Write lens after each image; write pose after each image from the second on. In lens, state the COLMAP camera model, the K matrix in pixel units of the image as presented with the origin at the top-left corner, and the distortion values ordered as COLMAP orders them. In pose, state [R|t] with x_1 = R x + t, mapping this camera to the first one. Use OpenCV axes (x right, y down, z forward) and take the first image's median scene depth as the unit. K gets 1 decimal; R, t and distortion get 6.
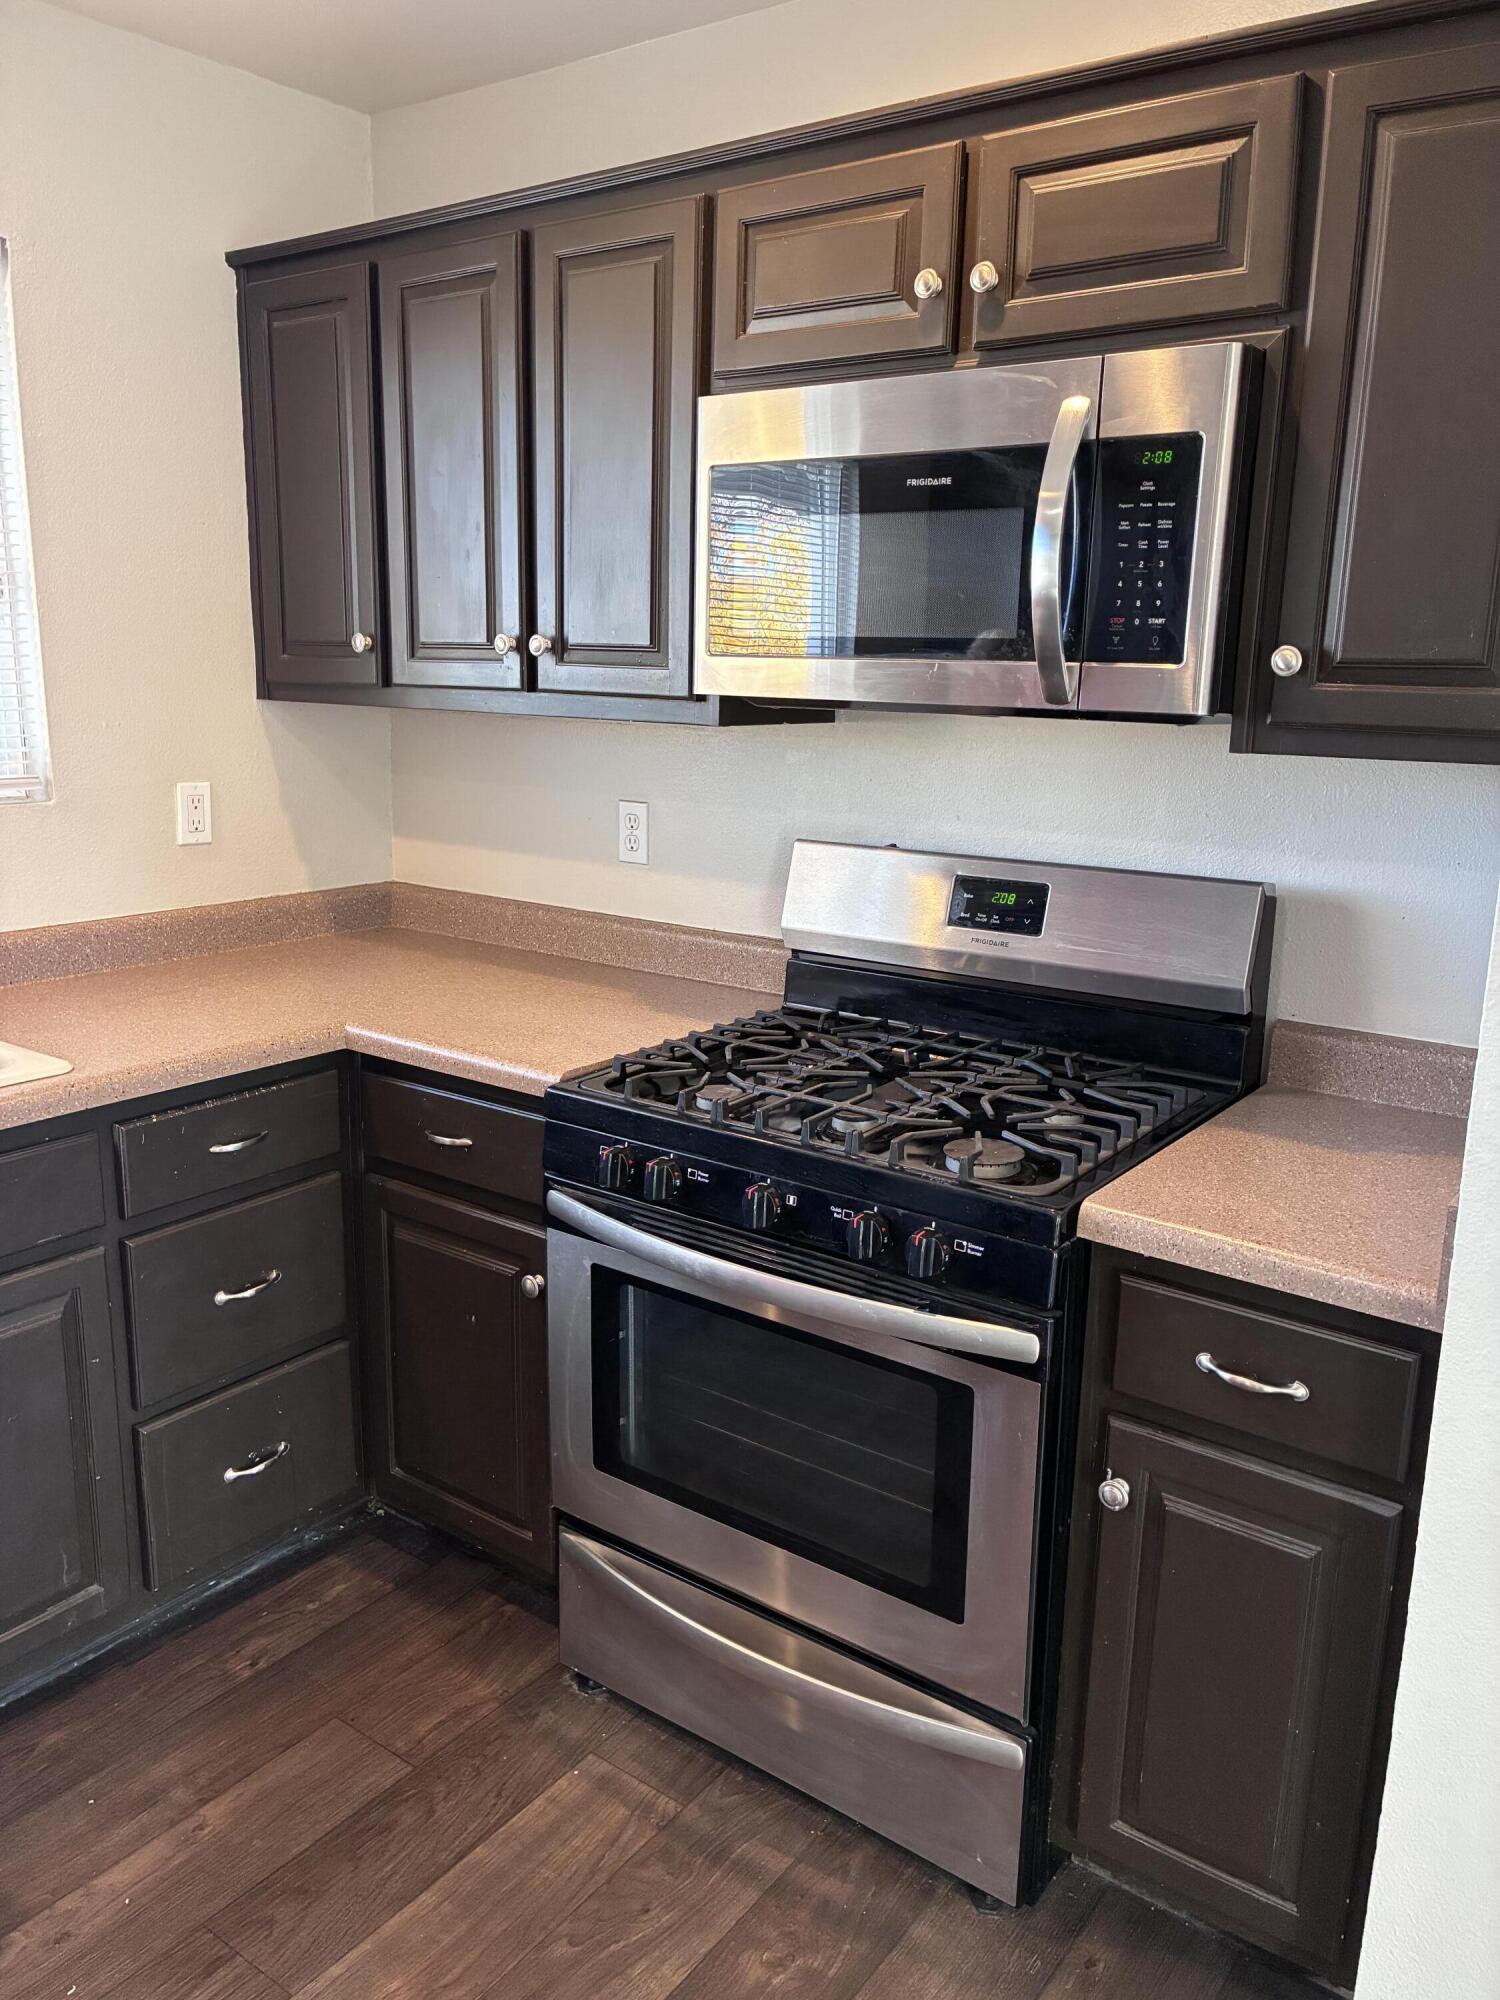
lens RADIAL K [[1488.0, 0, 750.0], [0, 1488.0, 1000.0], [0, 0, 1]] dist [0.030603, 0.000774]
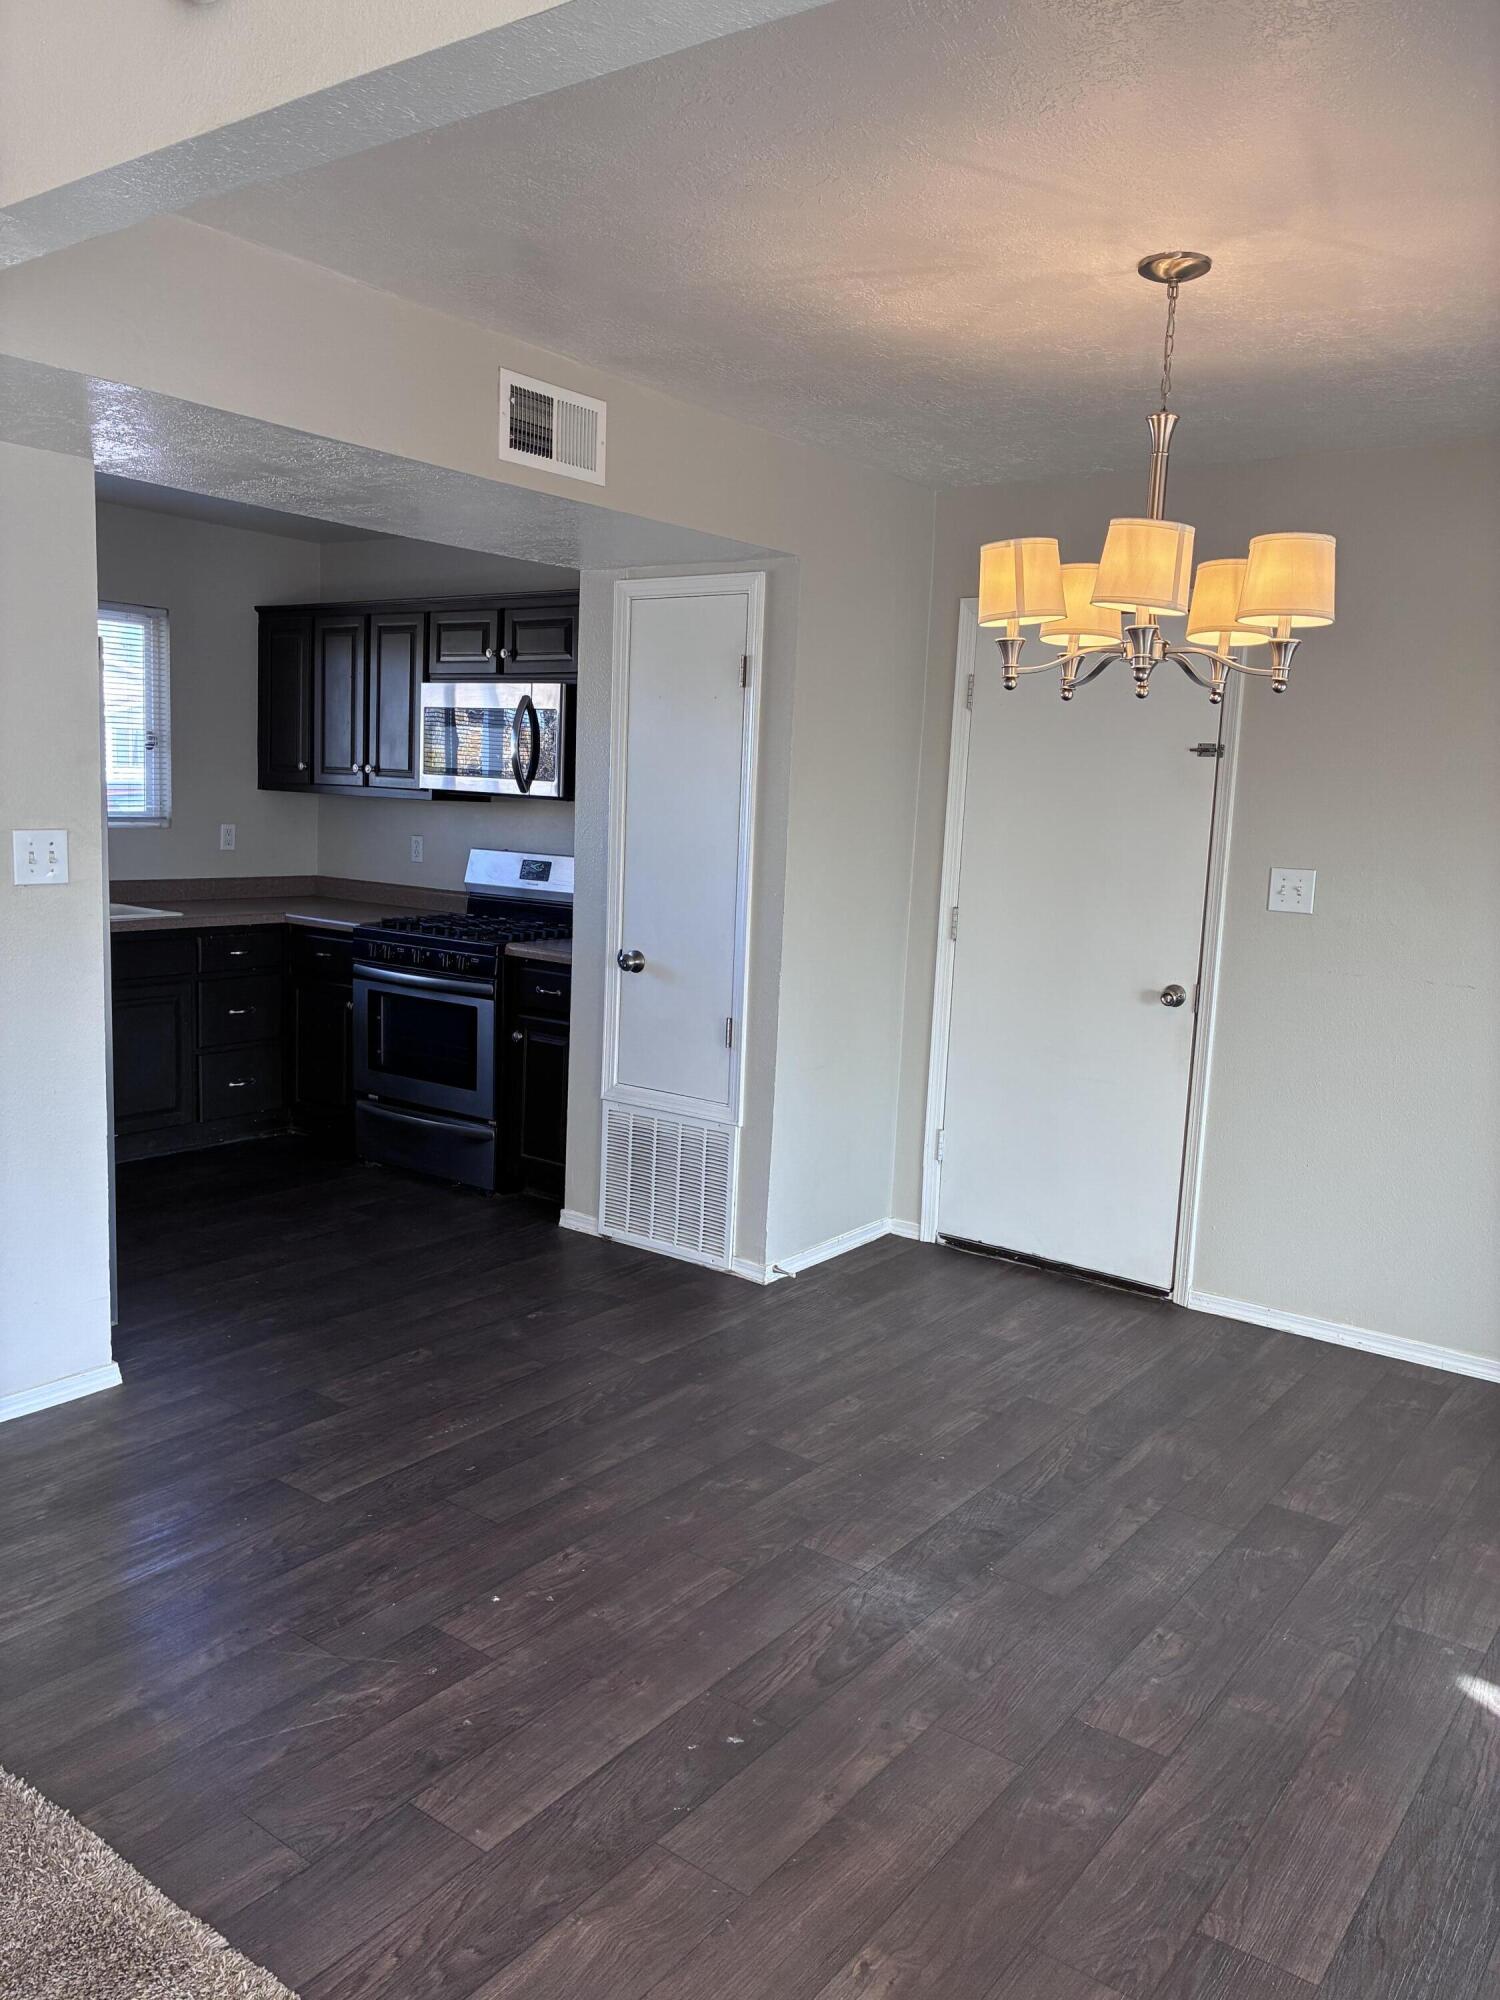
lens RADIAL K [[1509.1, 0, 753.2], [0, 1509.1, 970.1], [0, 0, 1]] dist [0.006273, 0.000262]
pose [[0.999808, 0.019042, 0.004638, 0.518720], [-0.018481, 0.994782, -0.100340, 0.357011], [-0.006524, 0.100235, 0.994942, -1.564766]]
